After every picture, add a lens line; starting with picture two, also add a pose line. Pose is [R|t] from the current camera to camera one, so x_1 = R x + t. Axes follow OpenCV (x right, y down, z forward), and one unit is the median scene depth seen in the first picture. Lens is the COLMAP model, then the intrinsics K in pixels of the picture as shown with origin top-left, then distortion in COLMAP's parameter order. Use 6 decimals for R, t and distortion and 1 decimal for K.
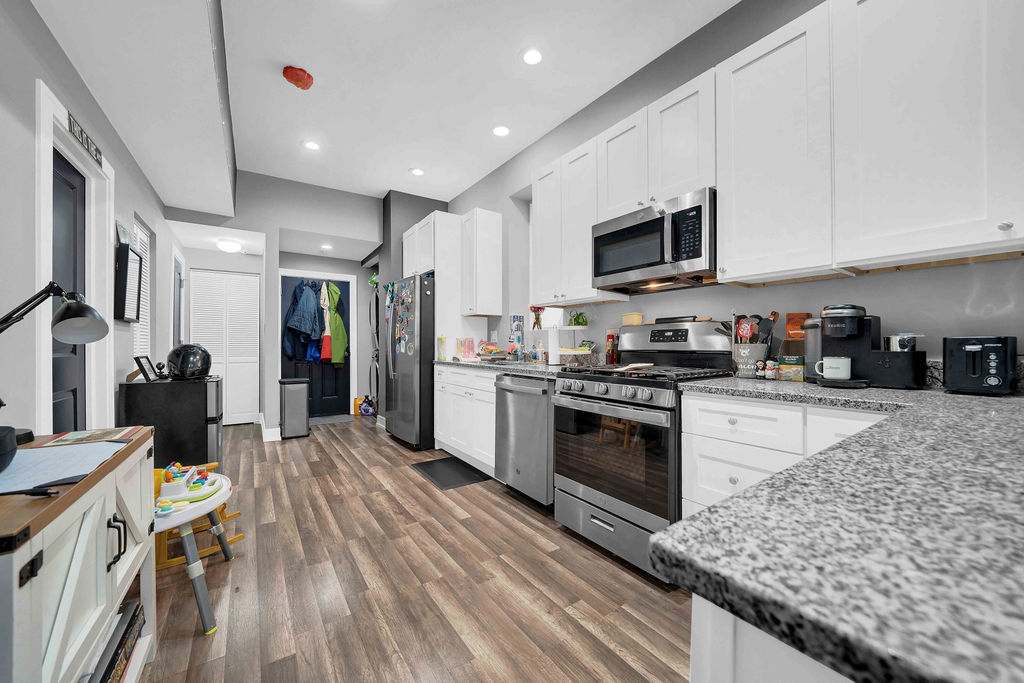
lens RADIAL K [[365.4, 0, 512.0], [0, 365.4, 341.5], [0, 0, 1]] dist [-0.000629, -0.000094]
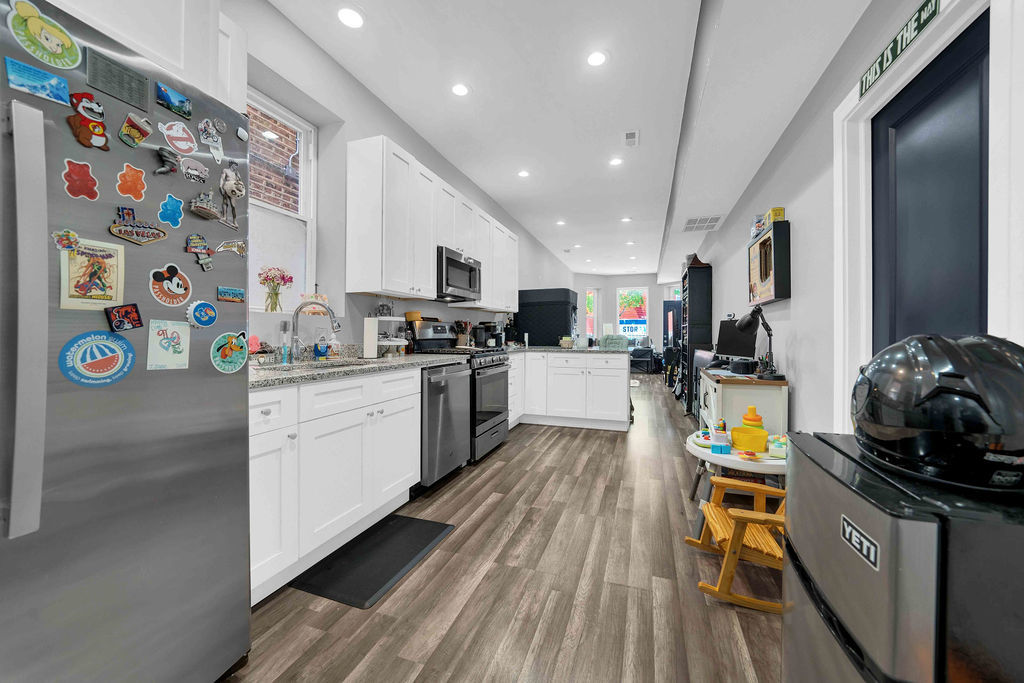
lens RADIAL K [[365.4, 0, 512.0], [0, 365.4, 341.5], [0, 0, 1]] dist [-0.000629, -0.000094]
pose [[-0.560547, -0.012600, 0.828026, -1.037628], [-0.002967, 0.999908, 0.013208, 0.014509], [-0.828117, 0.004947, -0.560533, 1.563376]]
